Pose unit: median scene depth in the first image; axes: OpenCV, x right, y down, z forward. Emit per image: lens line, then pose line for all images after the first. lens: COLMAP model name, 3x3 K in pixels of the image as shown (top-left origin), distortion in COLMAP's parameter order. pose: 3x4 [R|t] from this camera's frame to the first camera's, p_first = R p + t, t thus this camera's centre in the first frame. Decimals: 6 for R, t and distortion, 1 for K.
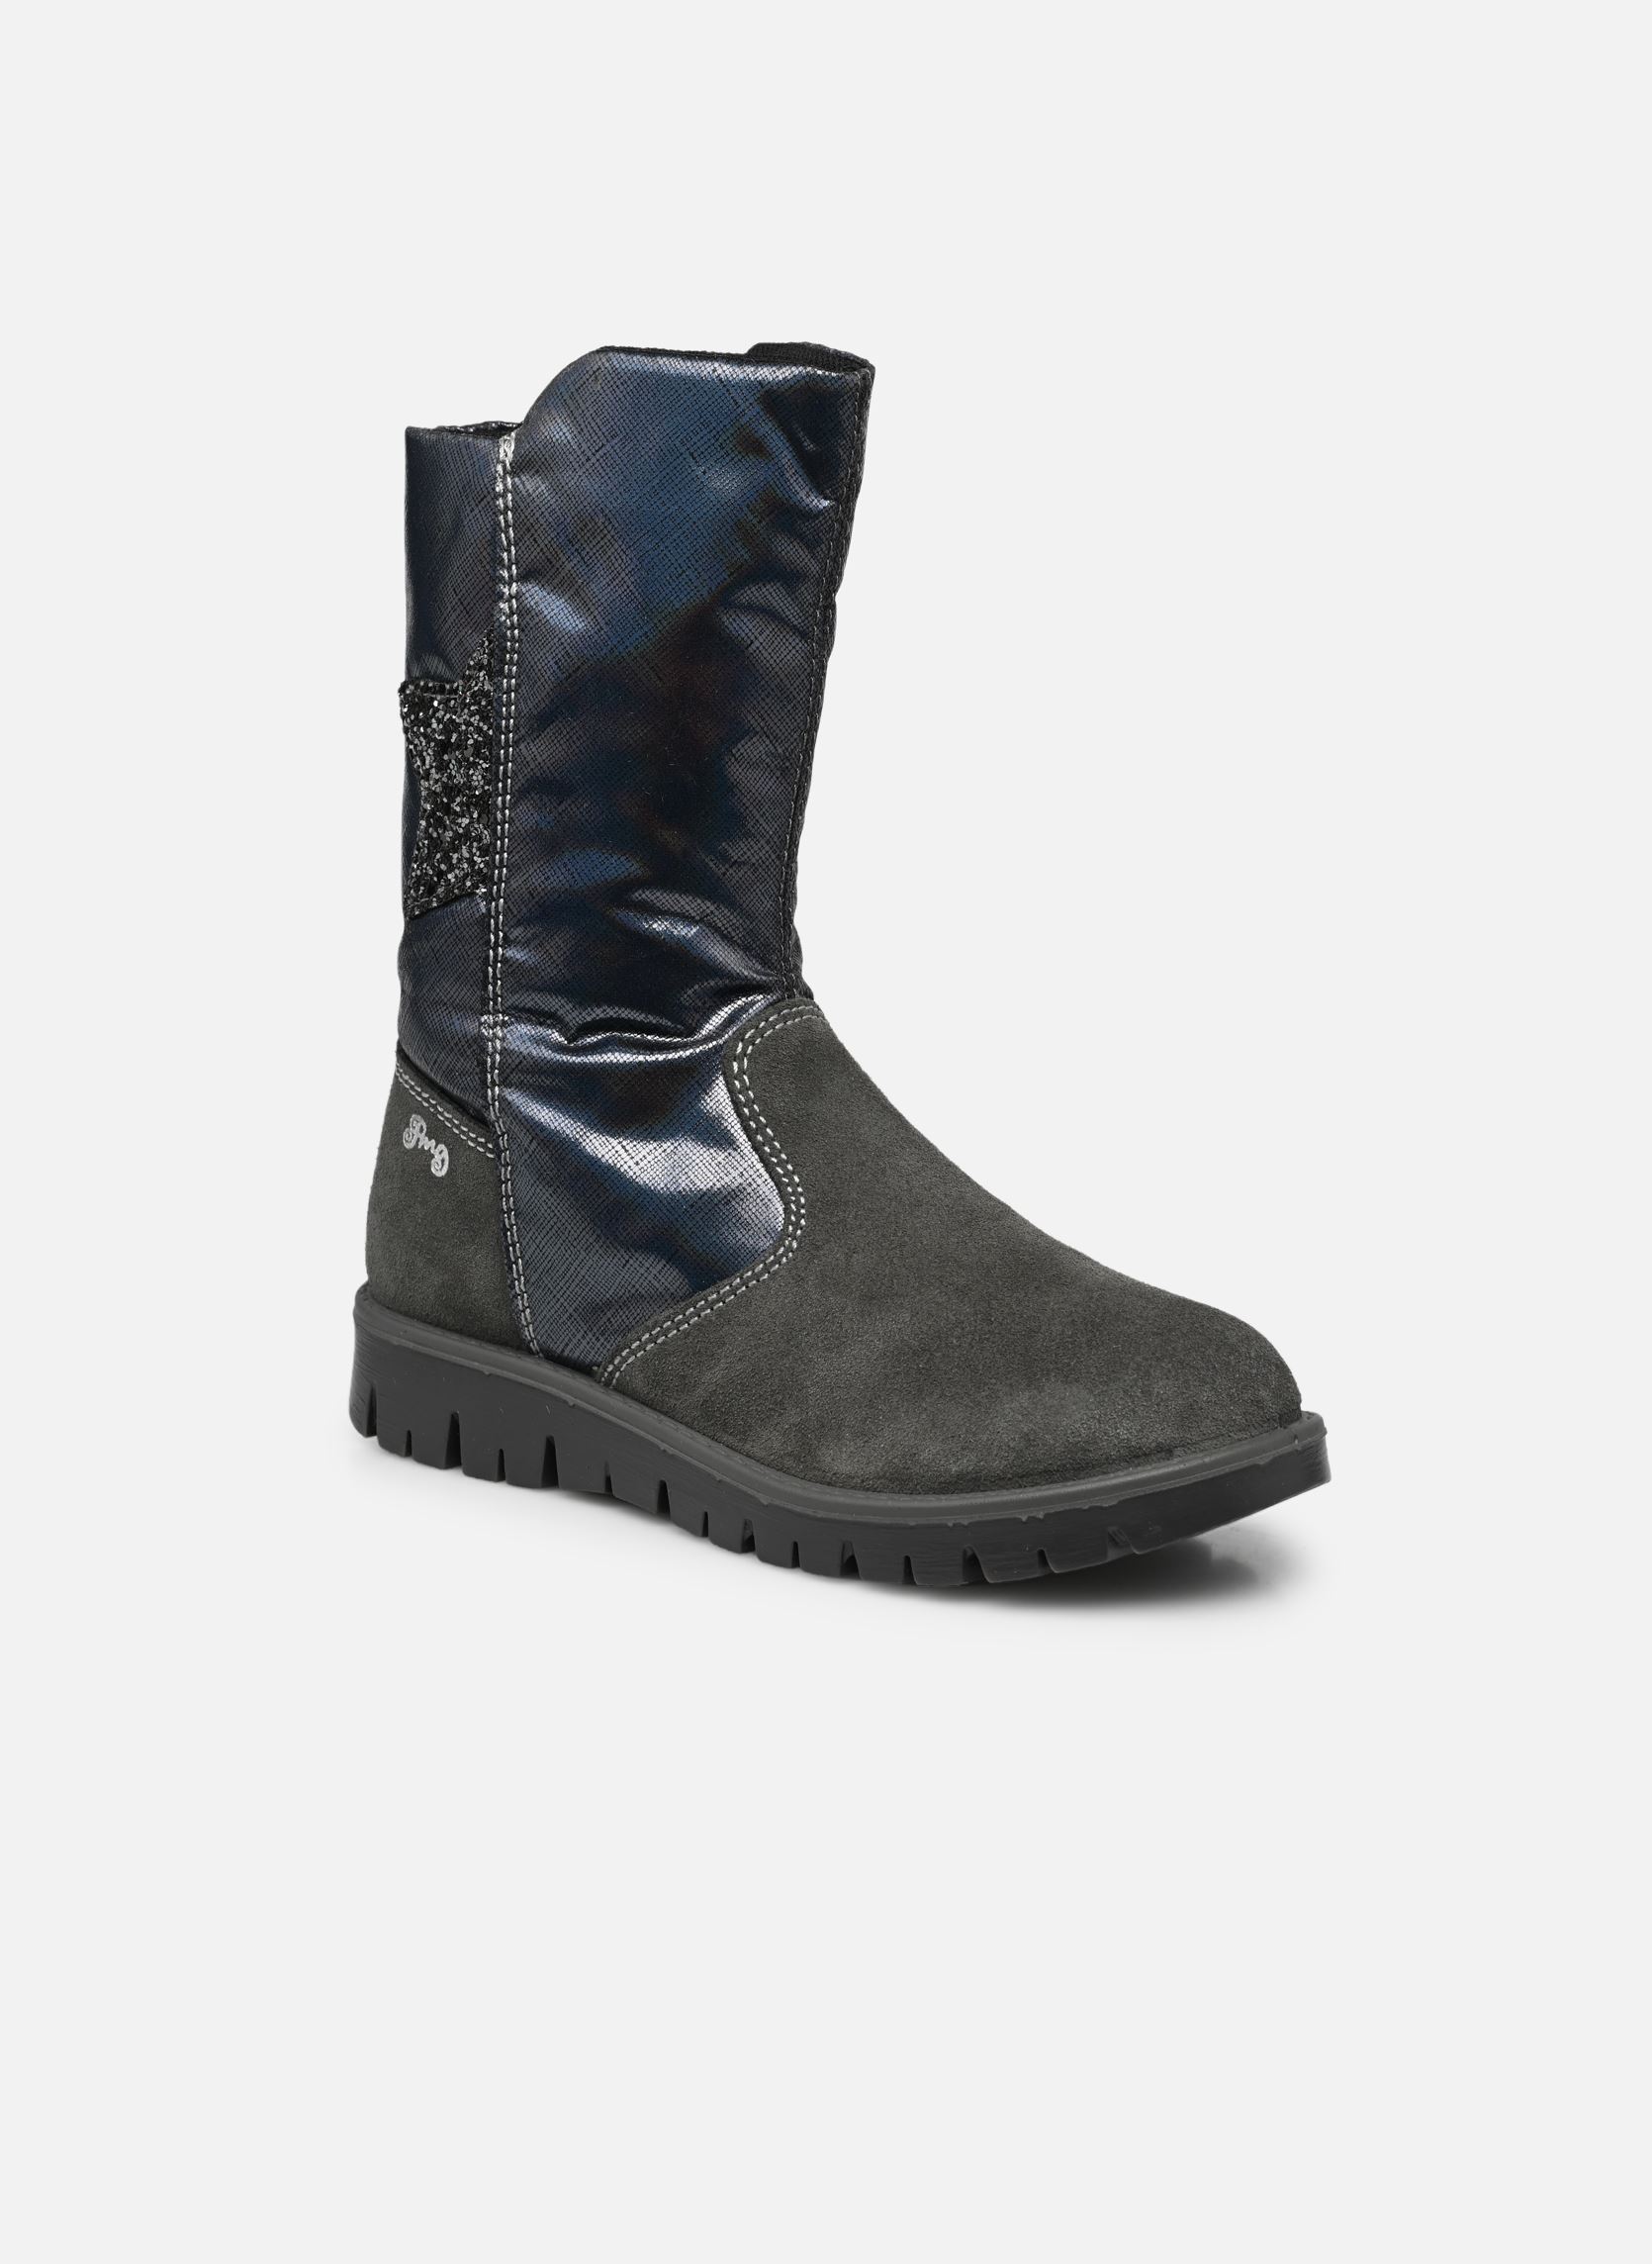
lens RADIAL K [[7160.8, 0, 826.0], [0, 7160.8, 1132.0], [0, 0, 1]] dist [-0.517033, 0.059118]
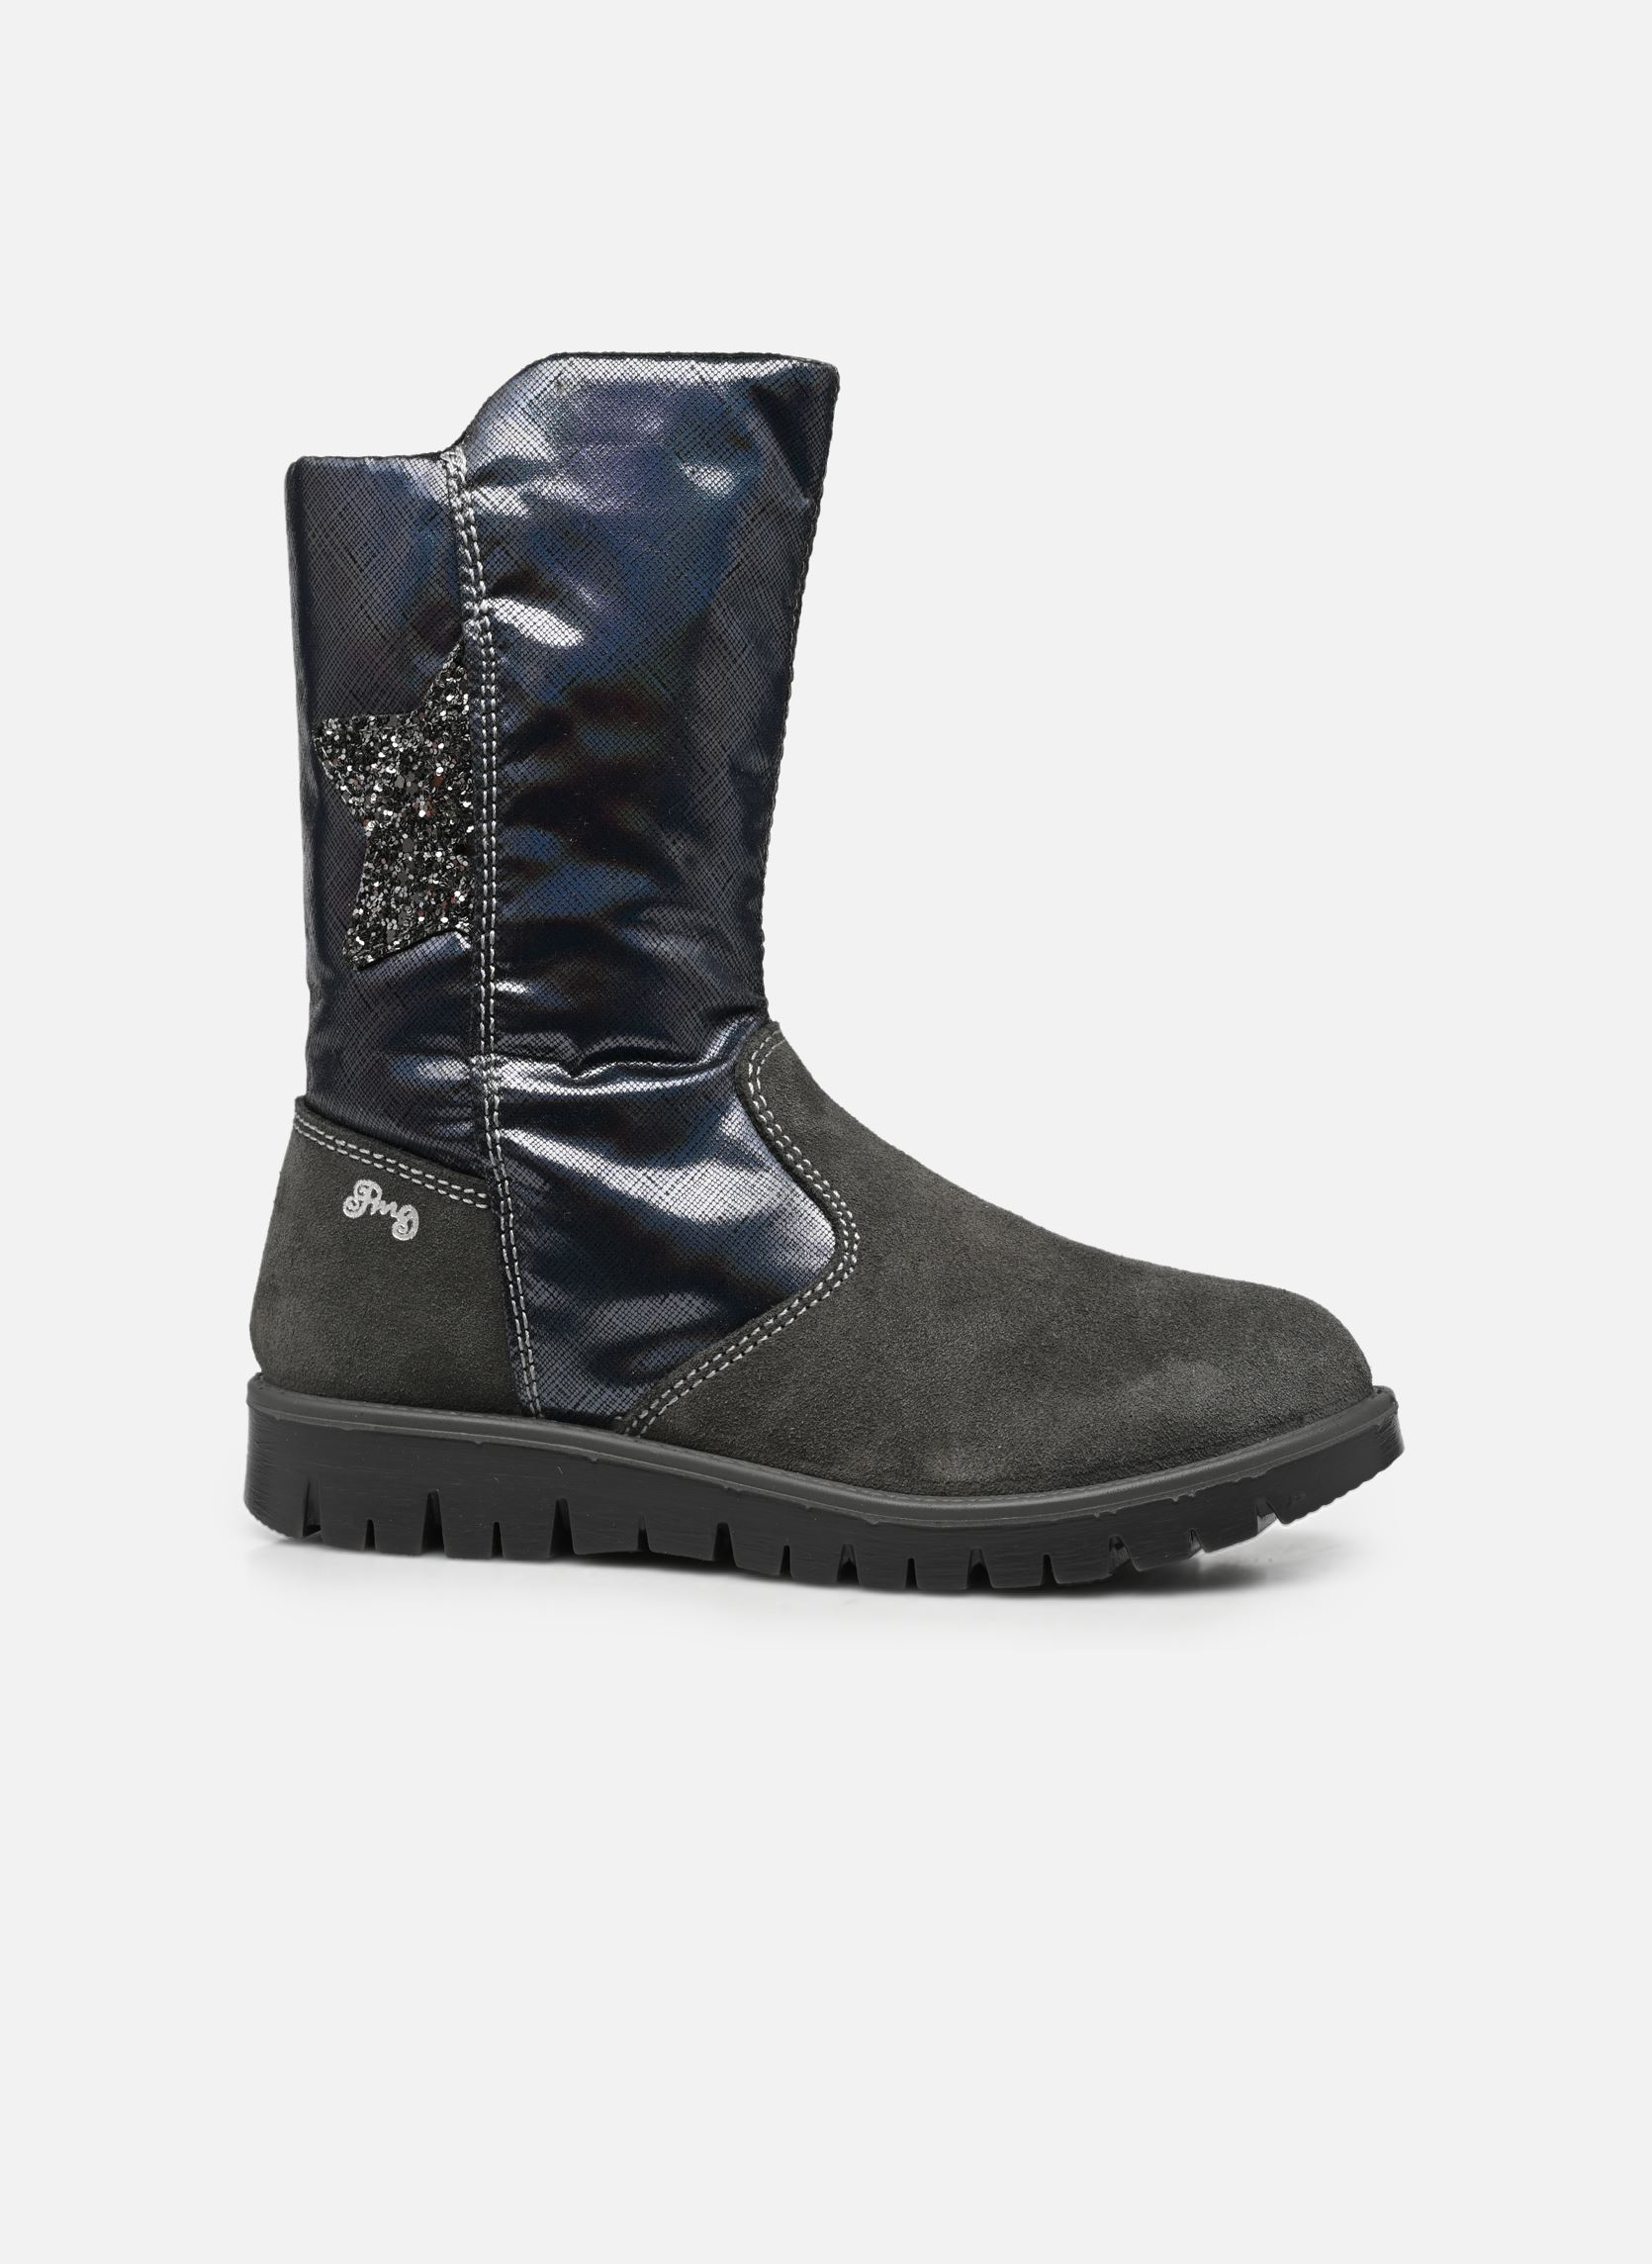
lens RADIAL K [[7160.8, 0, 826.0], [0, 7160.8, 1132.0], [0, 0, 1]] dist [-0.517033, 0.059118]
pose [[0.899811, -0.057133, 0.432522, -0.419644], [0.102967, 0.991192, -0.083281, 0.077916], [-0.423955, 0.119473, 0.897769, 0.132392]]
